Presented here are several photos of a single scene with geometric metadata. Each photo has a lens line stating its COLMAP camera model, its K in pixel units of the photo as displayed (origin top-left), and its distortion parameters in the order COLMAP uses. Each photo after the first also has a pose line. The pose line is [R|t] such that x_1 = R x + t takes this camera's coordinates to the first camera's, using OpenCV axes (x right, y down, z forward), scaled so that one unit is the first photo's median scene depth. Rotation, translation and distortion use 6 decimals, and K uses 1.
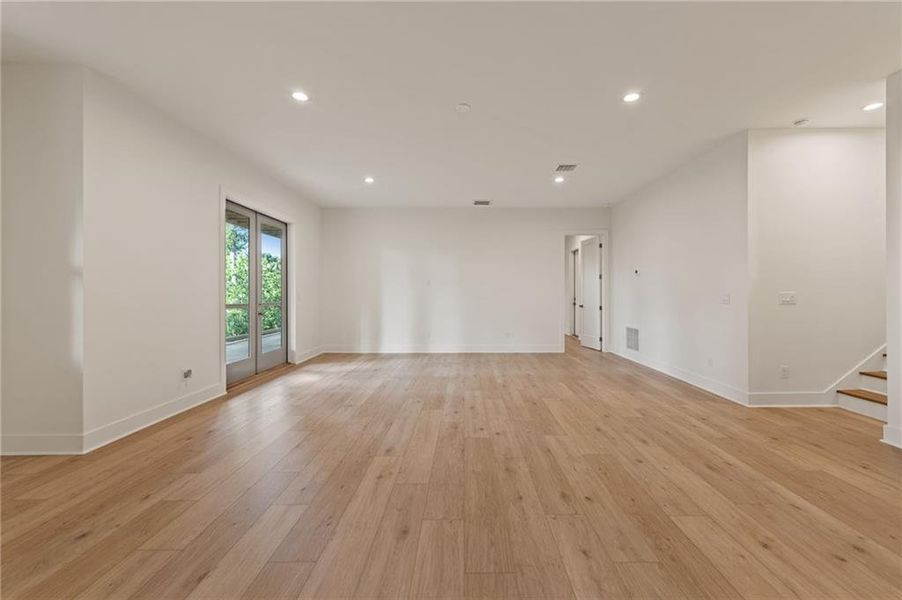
lens RADIAL K [[360.3, 0, 451.2], [0, 360.3, 297.9], [0, 0, 1]] dist [-0.000470, 0.000056]
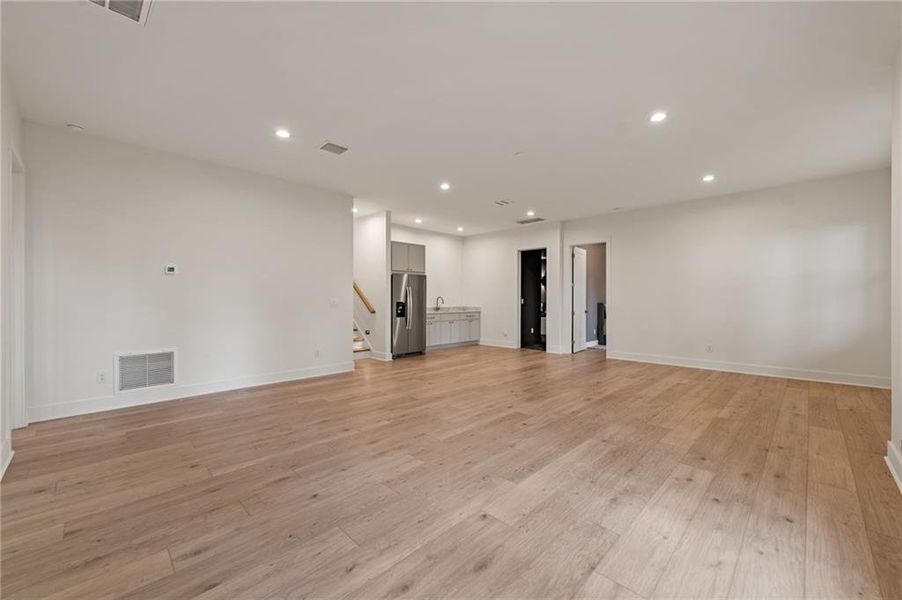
lens RADIAL K [[360.3, 0, 449.5], [0, 360.3, 297.8], [0, 0, 1]] dist [-0.000470, 0.000056]
pose [[-0.729904, -0.001272, 0.683548, -0.682371], [0.002585, 0.999986, 0.004621, -0.025916], [-0.683545, 0.005140, -0.729891, 2.164145]]
